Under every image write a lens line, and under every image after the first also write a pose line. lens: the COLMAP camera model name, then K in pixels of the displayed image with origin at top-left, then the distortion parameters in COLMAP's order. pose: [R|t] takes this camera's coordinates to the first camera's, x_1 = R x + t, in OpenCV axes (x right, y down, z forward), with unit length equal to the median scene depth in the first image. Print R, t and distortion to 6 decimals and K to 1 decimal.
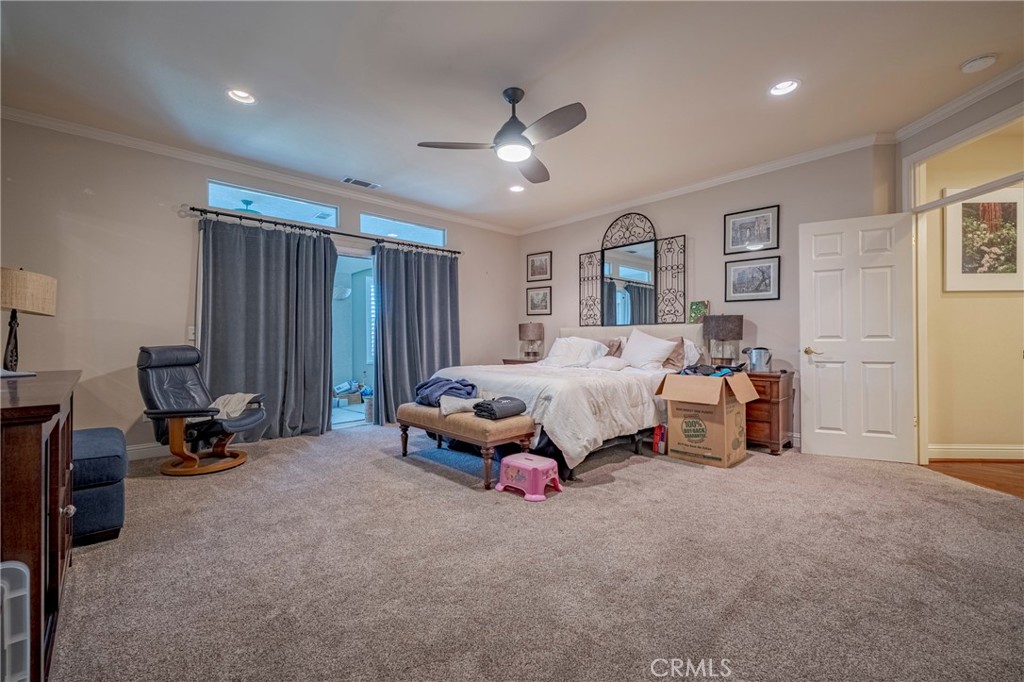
lens RADIAL K [[425.9, 0, 510.8], [0, 425.9, 338.5], [0, 0, 1]] dist [0.001799, 0.000028]
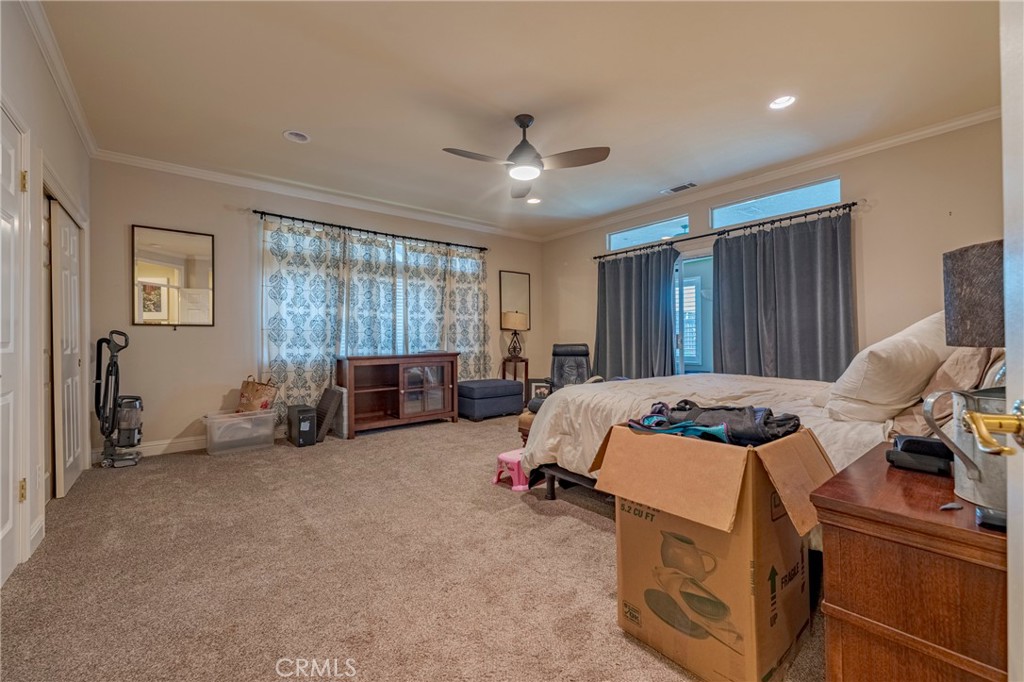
lens RADIAL K [[425.9, 0, 511.4], [0, 425.9, 337.1], [0, 0, 1]] dist [0.001799, 0.000028]
pose [[-0.088142, 0.000231, -0.996108, 0.829437], [0.011773, 0.999930, -0.000810, -0.008952], [0.996038, -0.011798, -0.088138, 0.789512]]
